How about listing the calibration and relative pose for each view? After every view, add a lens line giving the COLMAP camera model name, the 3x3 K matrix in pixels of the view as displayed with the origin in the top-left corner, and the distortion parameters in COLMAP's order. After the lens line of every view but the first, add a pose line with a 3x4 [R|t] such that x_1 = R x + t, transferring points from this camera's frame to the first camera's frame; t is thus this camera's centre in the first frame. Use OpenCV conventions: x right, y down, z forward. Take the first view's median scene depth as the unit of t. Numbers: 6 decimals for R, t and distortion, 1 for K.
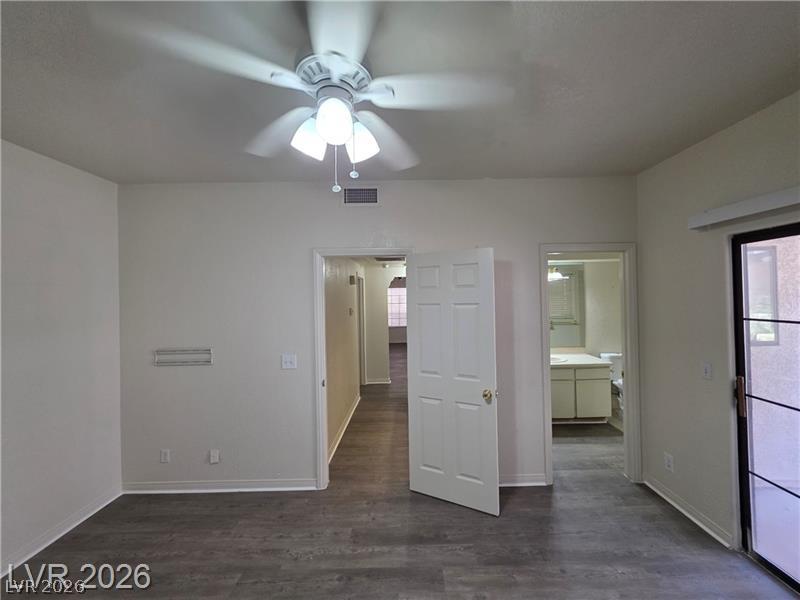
lens RADIAL K [[321.1, 0, 406.5], [0, 321.1, 297.9], [0, 0, 1]] dist [0.004640, -0.000898]
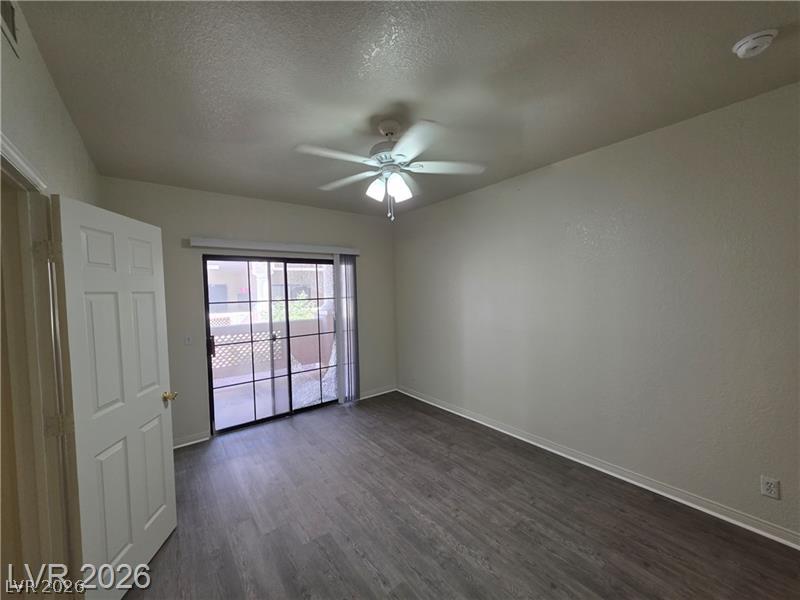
lens RADIAL K [[321.1, 0, 404.0], [0, 321.1, 301.9], [0, 0, 1]] dist [0.004640, -0.000898]
pose [[-0.603353, -0.000084, 0.797474, -0.957583], [0.021039, 0.999650, 0.016023, 0.049460], [-0.797197, 0.026446, -0.603140, 1.162681]]
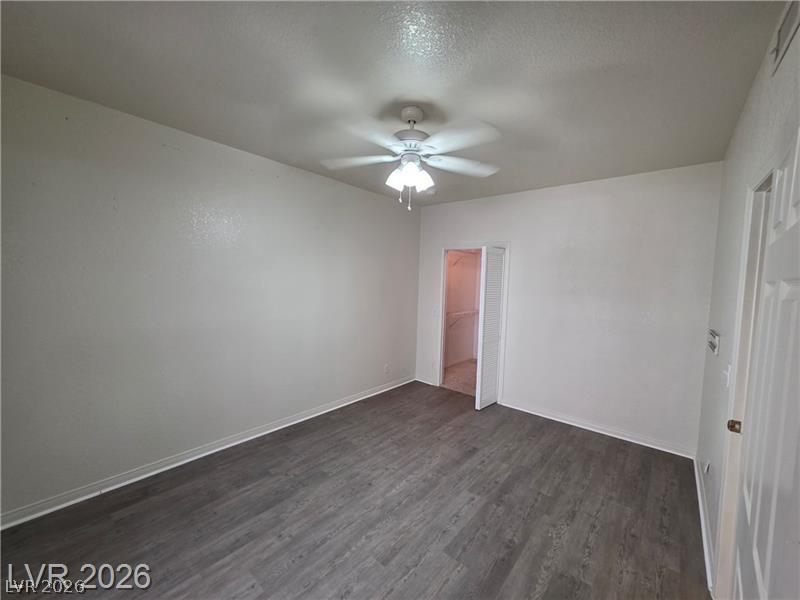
lens RADIAL K [[321.1, 0, 404.4], [0, 321.1, 301.2], [0, 0, 1]] dist [0.004640, -0.000898]
pose [[-0.650093, 0.049054, -0.758270, 0.693211], [-0.005788, 0.997565, 0.069497, 0.021802], [0.759833, 0.049568, -0.648226, 1.229395]]
